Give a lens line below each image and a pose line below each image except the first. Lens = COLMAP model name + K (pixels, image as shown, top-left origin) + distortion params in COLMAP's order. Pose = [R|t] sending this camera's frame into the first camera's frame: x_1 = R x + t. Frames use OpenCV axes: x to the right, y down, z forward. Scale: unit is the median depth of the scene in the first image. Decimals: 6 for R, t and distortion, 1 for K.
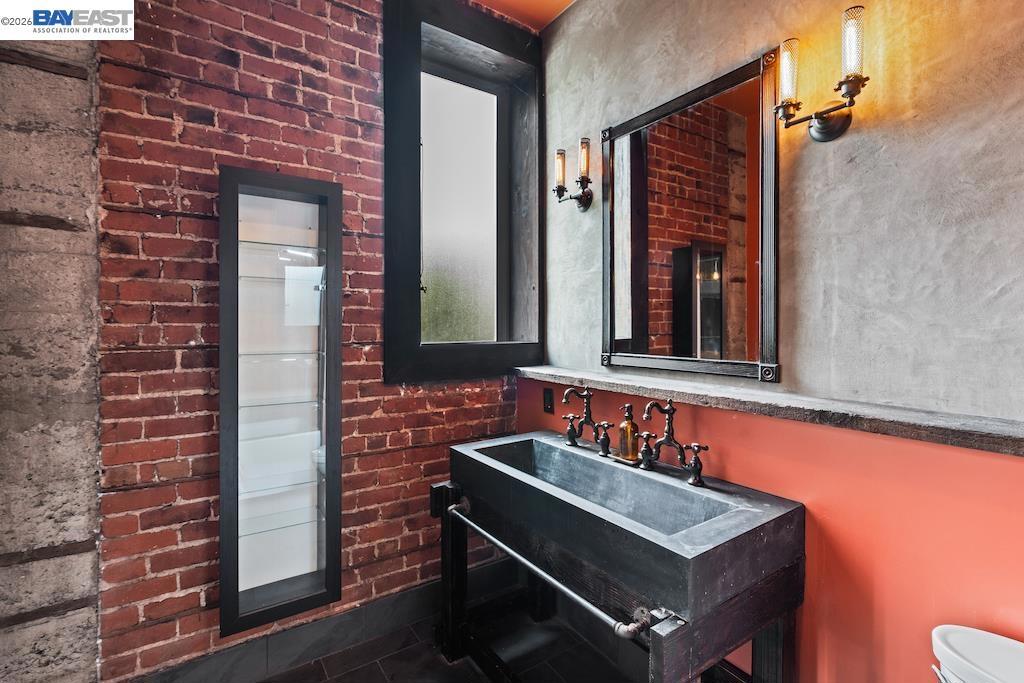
lens RADIAL K [[470.1, 0, 515.0], [0, 470.1, 327.4], [0, 0, 1]] dist [-0.000985, 0.000187]
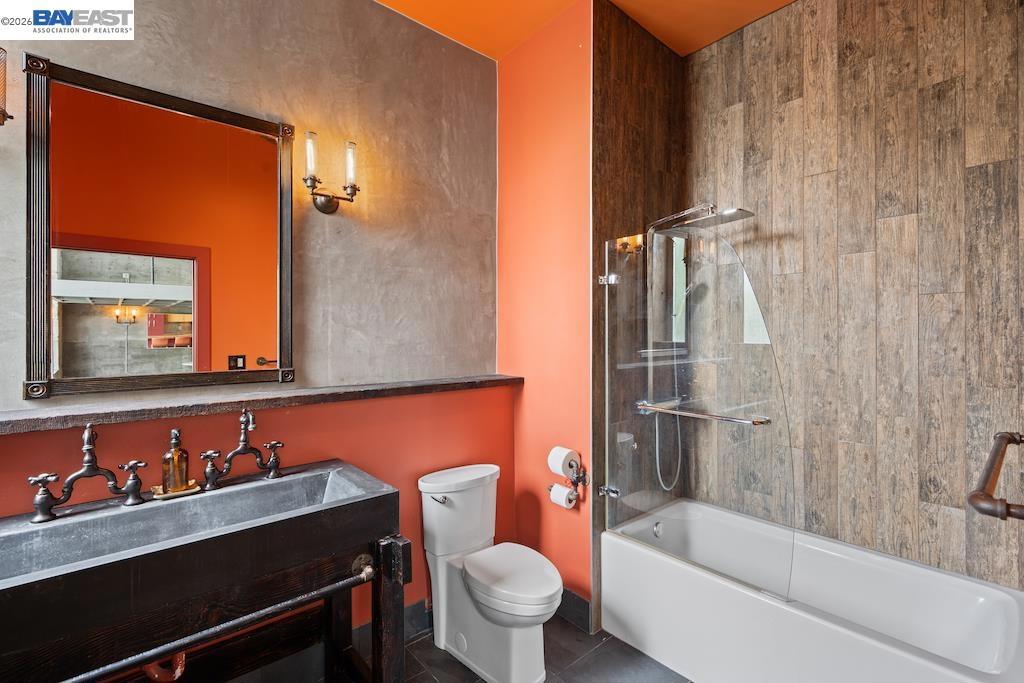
lens RADIAL K [[470.1, 0, 515.0], [0, 470.1, 327.4], [0, 0, 1]] dist [-0.000985, 0.000187]
pose [[-0.122048, 0.014760, 0.992414, -0.881997], [0.007066, 0.999877, -0.014002, -0.011813], [-0.992499, 0.005303, -0.122137, 0.593727]]
